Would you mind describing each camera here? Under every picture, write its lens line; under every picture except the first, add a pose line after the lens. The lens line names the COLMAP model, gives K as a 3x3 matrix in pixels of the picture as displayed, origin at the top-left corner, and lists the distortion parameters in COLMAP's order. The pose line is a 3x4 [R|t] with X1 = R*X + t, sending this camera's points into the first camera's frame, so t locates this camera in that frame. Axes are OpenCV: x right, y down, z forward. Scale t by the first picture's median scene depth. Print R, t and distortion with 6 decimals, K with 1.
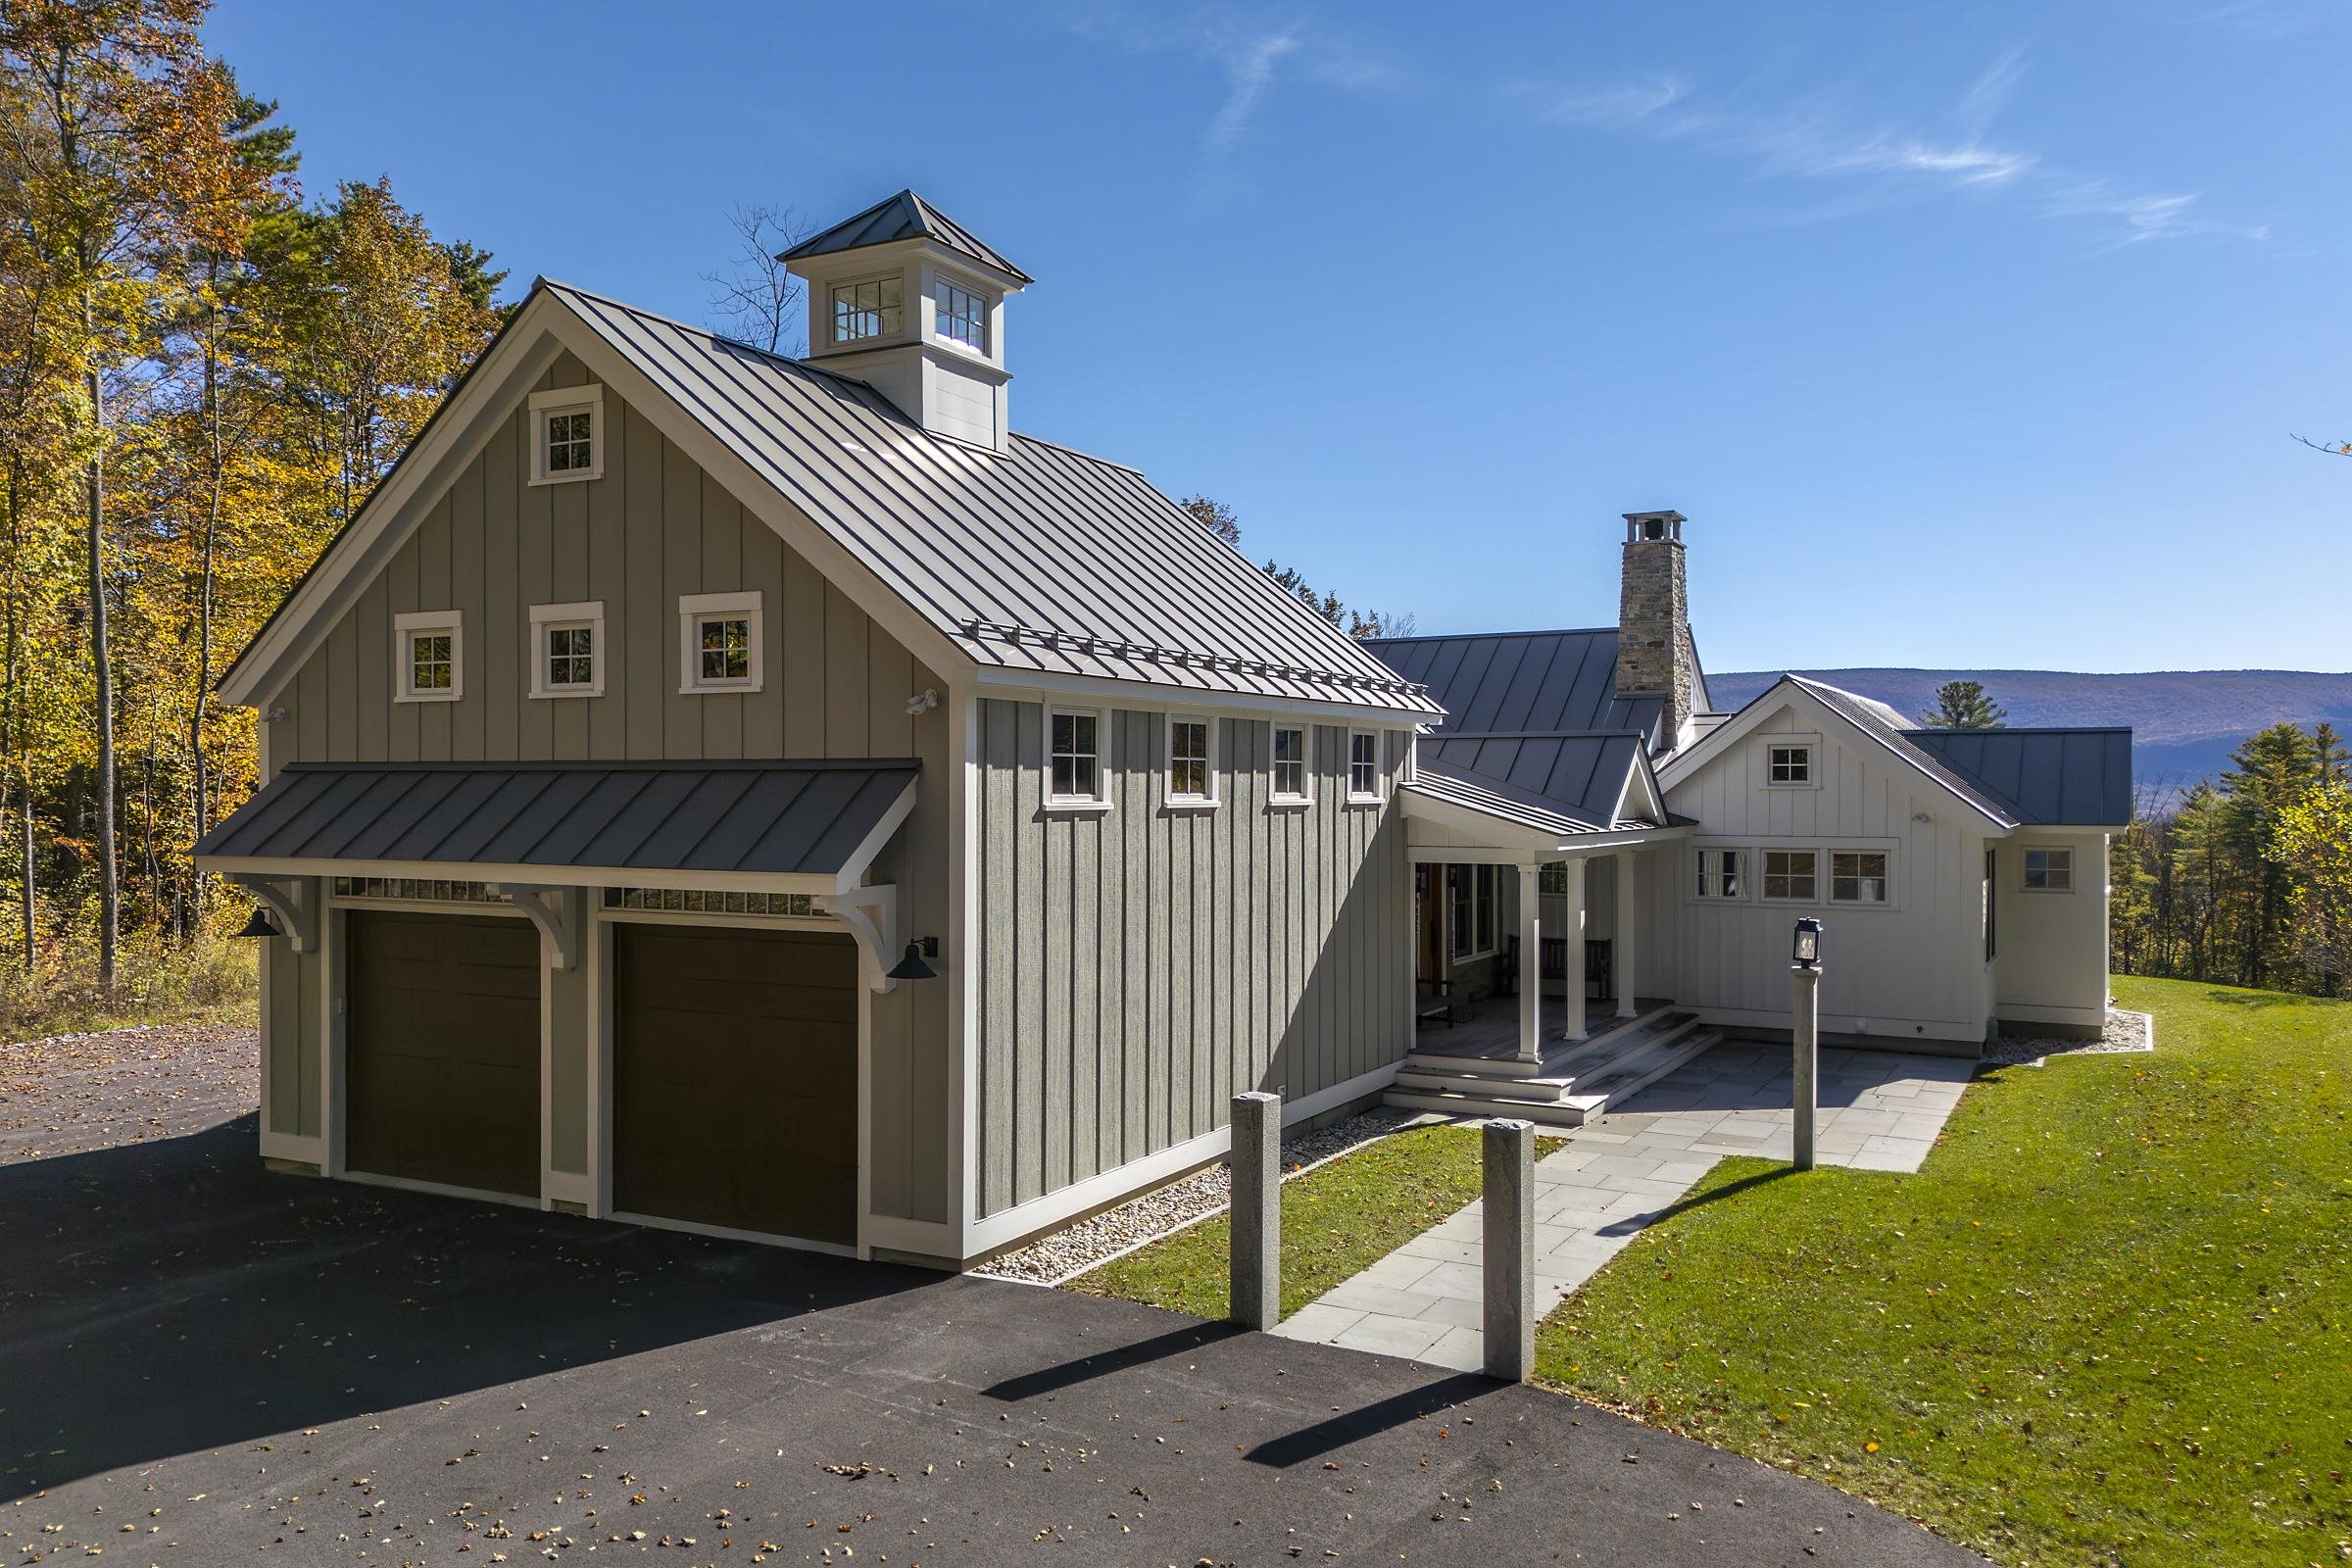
lens RADIAL K [[1854.7, 0, 1185.3], [0, 1854.7, 862.9], [0, 0, 1]] dist [0.073432, -0.076660]
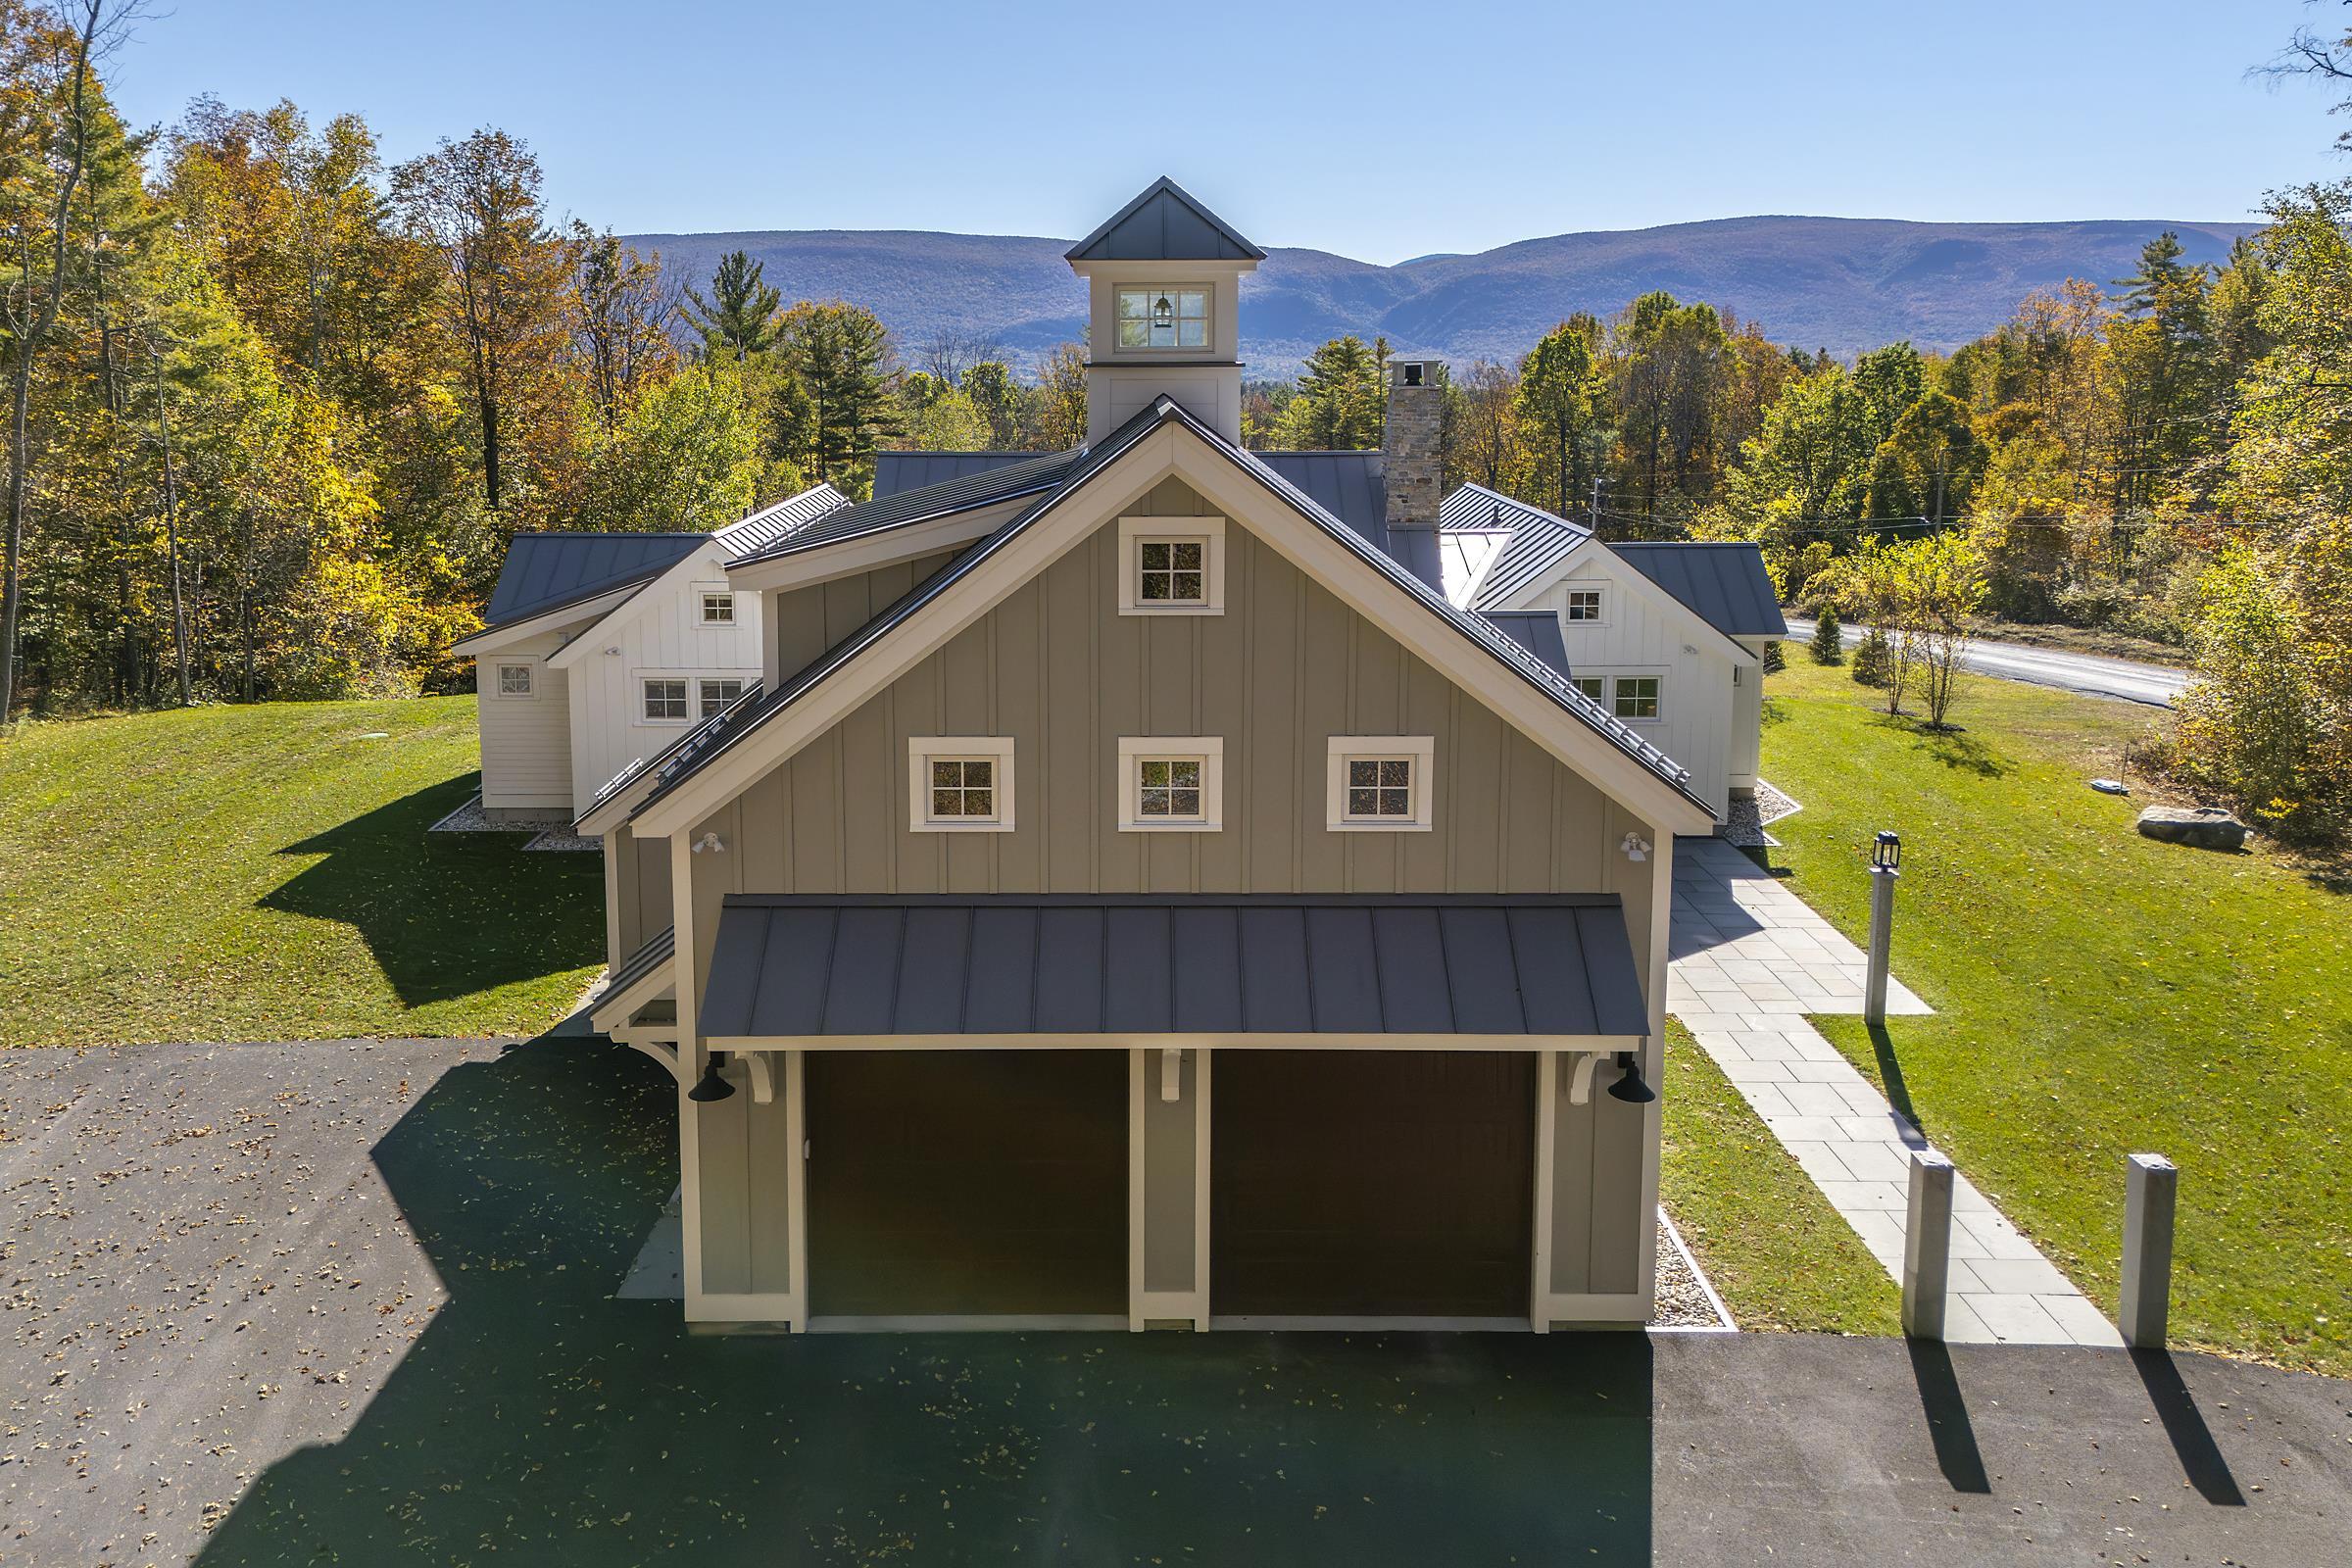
lens RADIAL K [[1854.7, 0, 1212.1], [0, 1854.7, 688.6], [0, 0, 1]] dist [0.073432, -0.076660]
pose [[0.870183, -0.090014, 0.484436, -0.457050], [0.020079, 0.988833, 0.147670, -0.179843], [-0.492319, -0.118773, 0.862273, 0.098321]]
